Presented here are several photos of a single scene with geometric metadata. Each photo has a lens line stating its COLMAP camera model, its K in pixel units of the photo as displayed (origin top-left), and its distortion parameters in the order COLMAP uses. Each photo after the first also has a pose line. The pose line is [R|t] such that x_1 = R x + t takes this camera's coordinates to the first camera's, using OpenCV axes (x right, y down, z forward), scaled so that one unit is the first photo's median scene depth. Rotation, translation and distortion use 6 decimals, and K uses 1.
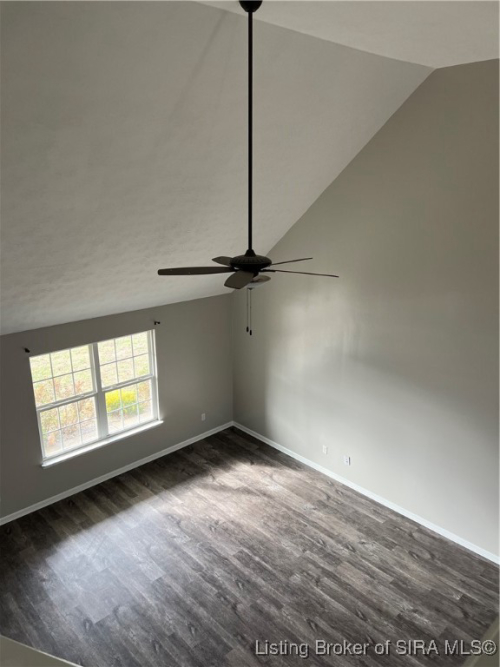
lens RADIAL K [[500.3, 0, 248.7], [0, 500.3, 334.1], [0, 0, 1]] dist [0.042630, -0.050483]
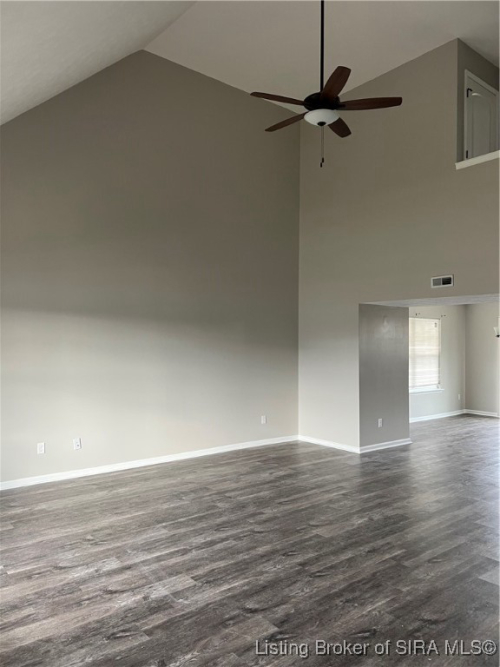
lens RADIAL K [[500.3, 0, 250.6], [0, 500.3, 332.6], [0, 0, 1]] dist [0.042630, -0.050483]
pose [[0.070532, 0.021749, 0.997272, -0.789978], [0.282051, 0.958529, -0.040852, 0.247684], [-0.956803, 0.284163, 0.061473, 0.818221]]
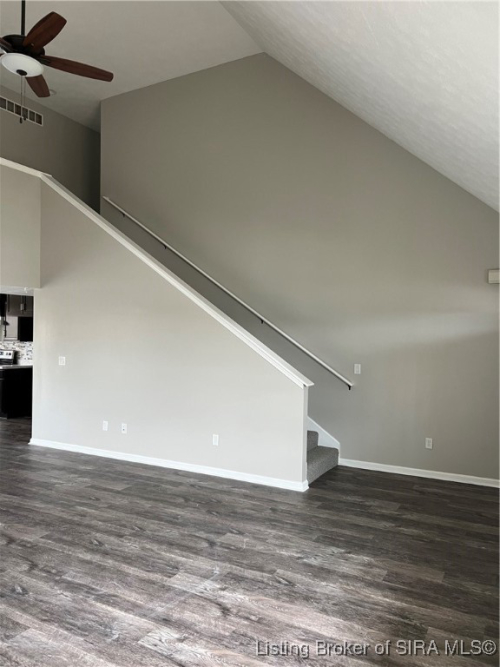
lens RADIAL K [[500.3, 0, 249.5], [0, 500.3, 335.1], [0, 0, 1]] dist [0.042630, -0.050483]
pose [[-0.947572, -0.013863, -0.319242, -0.074864], [-0.104915, 0.957172, 0.269842, 0.057251], [0.301829, 0.289188, -0.908444, 1.481056]]
